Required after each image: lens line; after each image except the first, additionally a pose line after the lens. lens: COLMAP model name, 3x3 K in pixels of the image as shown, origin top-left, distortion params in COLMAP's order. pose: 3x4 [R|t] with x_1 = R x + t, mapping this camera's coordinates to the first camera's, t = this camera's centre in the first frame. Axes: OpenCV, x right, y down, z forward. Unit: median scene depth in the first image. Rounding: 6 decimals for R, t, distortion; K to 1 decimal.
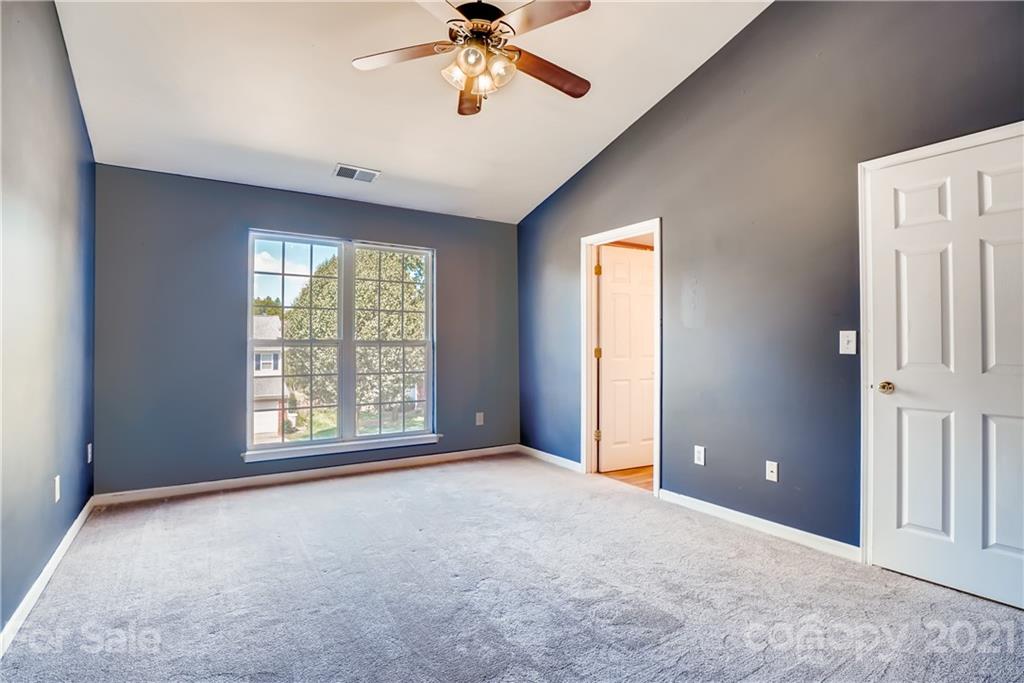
lens RADIAL K [[500.4, 0, 512.0], [0, 500.4, 341.5], [0, 0, 1]] dist [-0.032148, 0.000552]
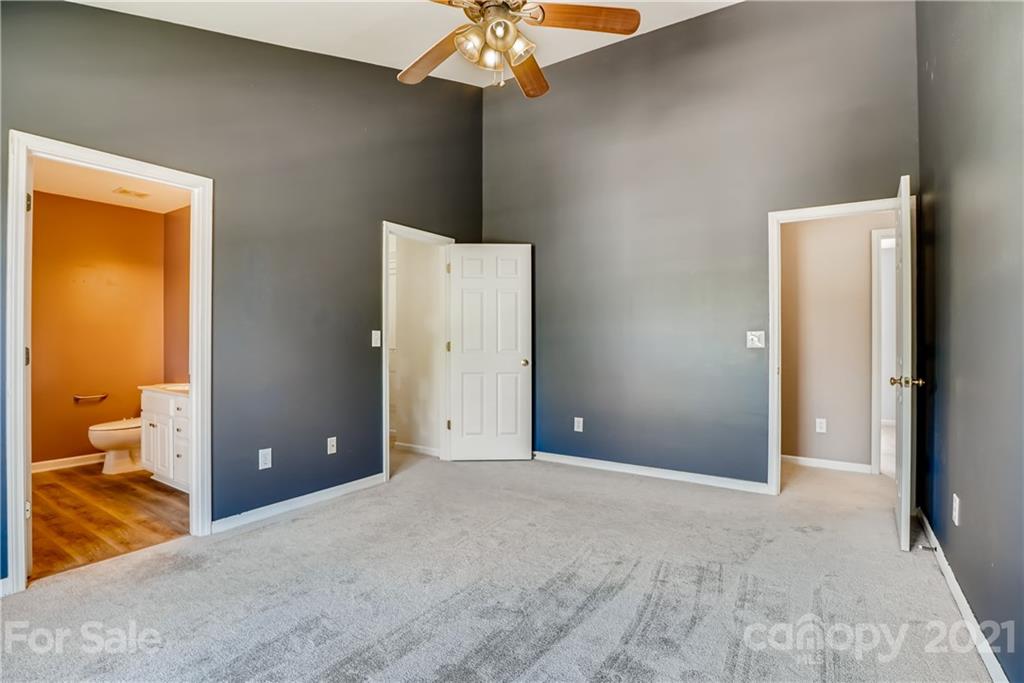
lens RADIAL K [[500.4, 0, 512.0], [0, 500.4, 341.5], [0, 0, 1]] dist [-0.032148, 0.000552]
pose [[-0.398311, -0.014568, 0.917135, -0.780080], [-0.021479, 0.999748, 0.006552, -0.008867], [-0.916999, -0.017089, -0.398524, 1.121373]]
